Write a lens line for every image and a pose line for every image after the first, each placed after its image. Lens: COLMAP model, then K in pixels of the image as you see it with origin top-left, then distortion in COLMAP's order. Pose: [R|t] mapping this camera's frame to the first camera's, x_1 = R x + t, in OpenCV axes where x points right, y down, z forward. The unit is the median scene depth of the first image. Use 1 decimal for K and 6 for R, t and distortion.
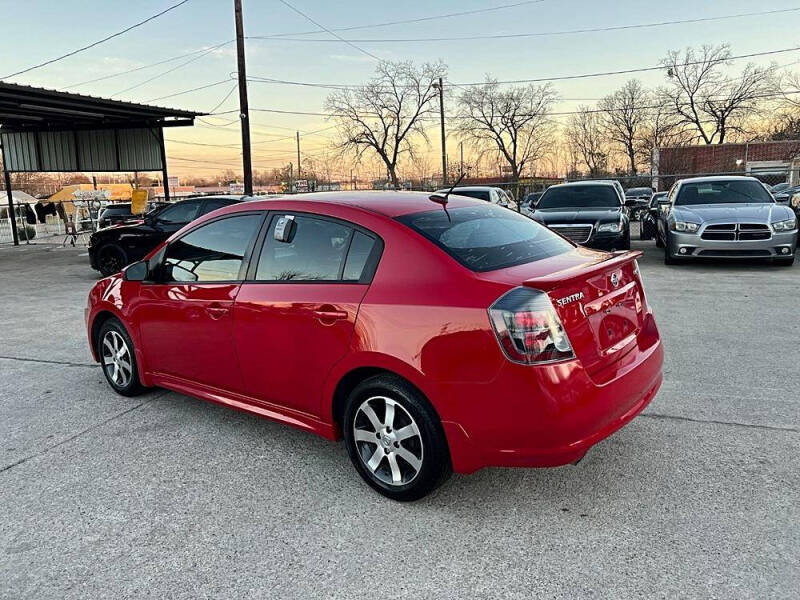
lens RADIAL K [[594.6, 0, 397.5], [0, 594.6, 297.8], [0, 0, 1]] dist [0.060159, -0.064989]
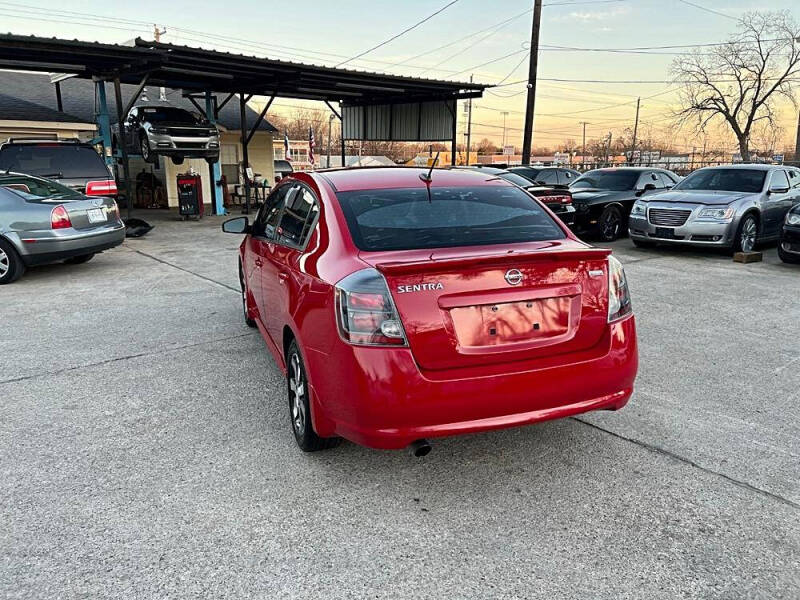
lens RADIAL K [[594.6, 0, 406.3], [0, 594.6, 298.4], [0, 0, 1]] dist [0.060159, -0.064989]
pose [[0.861381, 0.144972, -0.486833, 0.193029], [-0.120808, 0.989376, 0.080870, -0.014417], [0.493385, -0.010847, 0.869743, 0.038852]]
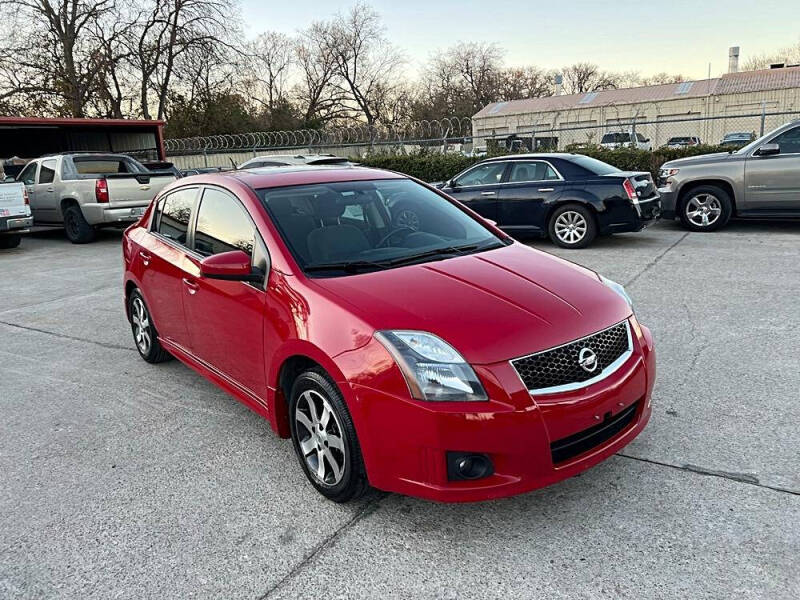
lens RADIAL K [[594.6, 0, 406.4], [0, 594.6, 296.9], [0, 0, 1]] dist [0.060159, -0.064989]
pose [[-0.974858, 0.034518, 0.220136, -0.205869], [0.121372, 0.910768, 0.394677, -0.141549], [-0.186869, 0.411473, -0.892059, 0.786872]]
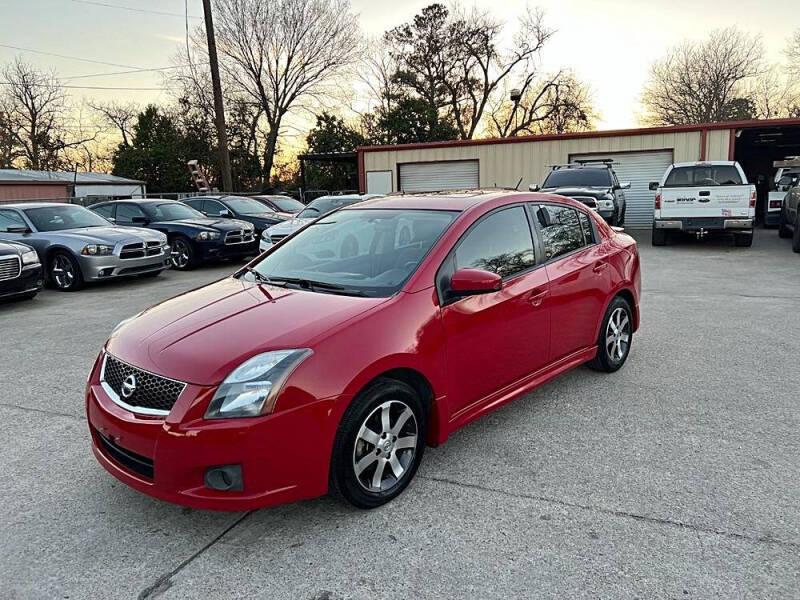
lens RADIAL K [[594.6, 0, 407.4], [0, 594.6, 300.0], [0, 0, 1]] dist [0.060159, -0.064989]
pose [[0.058491, -0.148928, 0.987117, -0.482462], [0.212180, 0.968071, 0.133482, -0.057675], [-0.975479, 0.201639, 0.088223, 0.403399]]
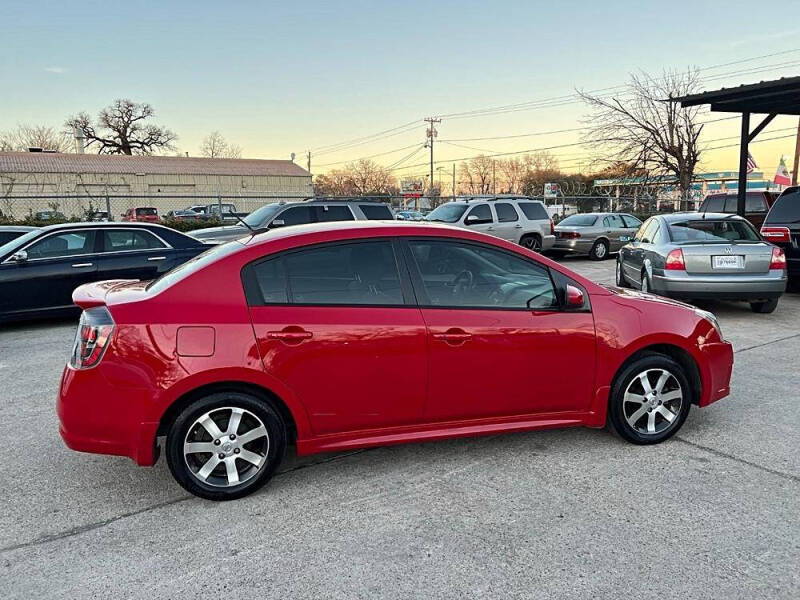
lens RADIAL K [[594.6, 0, 402.7], [0, 594.6, 304.6], [0, 0, 1]] dist [0.060159, -0.064989]
pose [[-0.586075, 0.171813, -0.791831, 0.285046], [-0.112993, 0.950380, 0.289847, -0.135468], [0.802340, 0.259343, -0.537580, 0.641797]]
